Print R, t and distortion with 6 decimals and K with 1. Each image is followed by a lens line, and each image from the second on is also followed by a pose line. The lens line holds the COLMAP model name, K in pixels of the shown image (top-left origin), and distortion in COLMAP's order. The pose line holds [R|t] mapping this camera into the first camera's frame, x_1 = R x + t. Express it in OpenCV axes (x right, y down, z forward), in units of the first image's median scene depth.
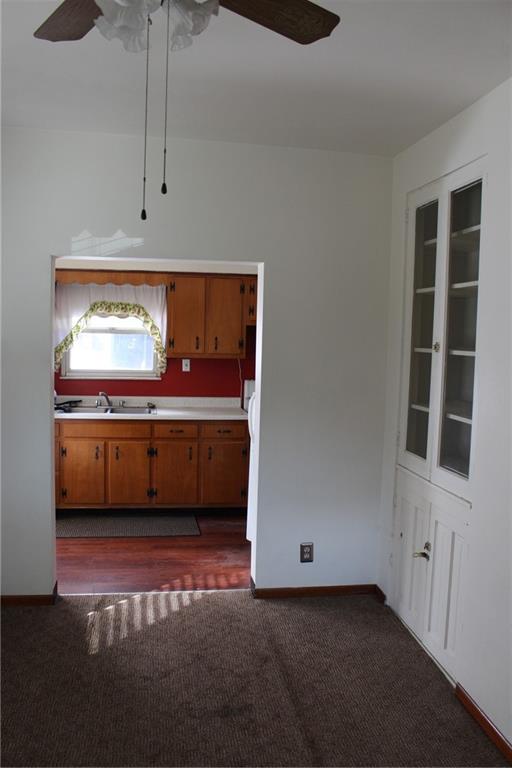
lens RADIAL K [[642.9, 0, 257.4], [0, 642.9, 383.0], [0, 0, 1]] dist [-0.131816, 0.087482]
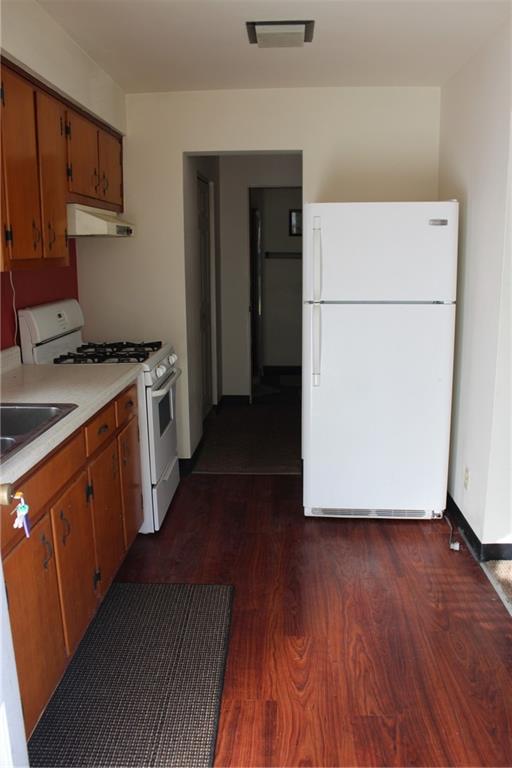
lens RADIAL K [[642.9, 0, 257.0], [0, 642.9, 382.4], [0, 0, 1]] dist [-0.131816, 0.087482]
pose [[0.197544, -0.226504, 0.953767, -0.779733], [0.074134, 0.973606, 0.215860, -0.071181], [-0.977487, 0.028064, 0.209122, 1.171477]]
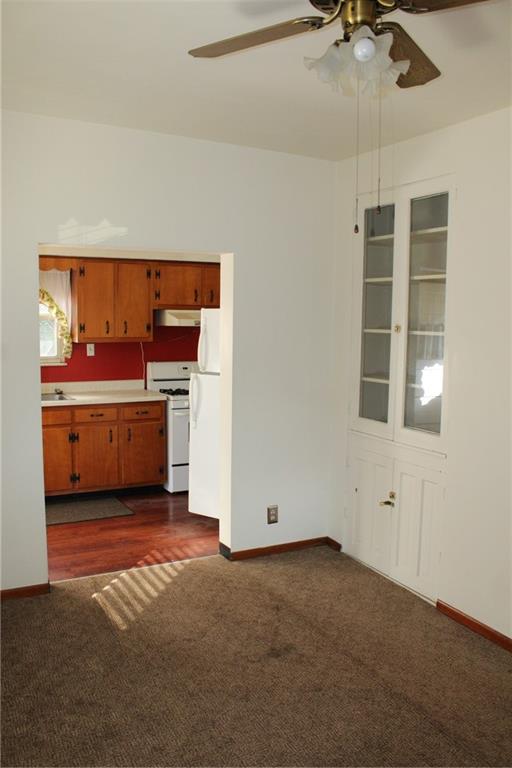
lens RADIAL K [[642.9, 0, 255.9], [0, 642.9, 386.1], [0, 0, 1]] dist [-0.131816, 0.087482]
pose [[0.946666, -0.047485, 0.318698, -0.302410], [0.035500, 0.998431, 0.043315, -0.008128], [-0.320254, -0.029691, 0.946866, -0.045133]]
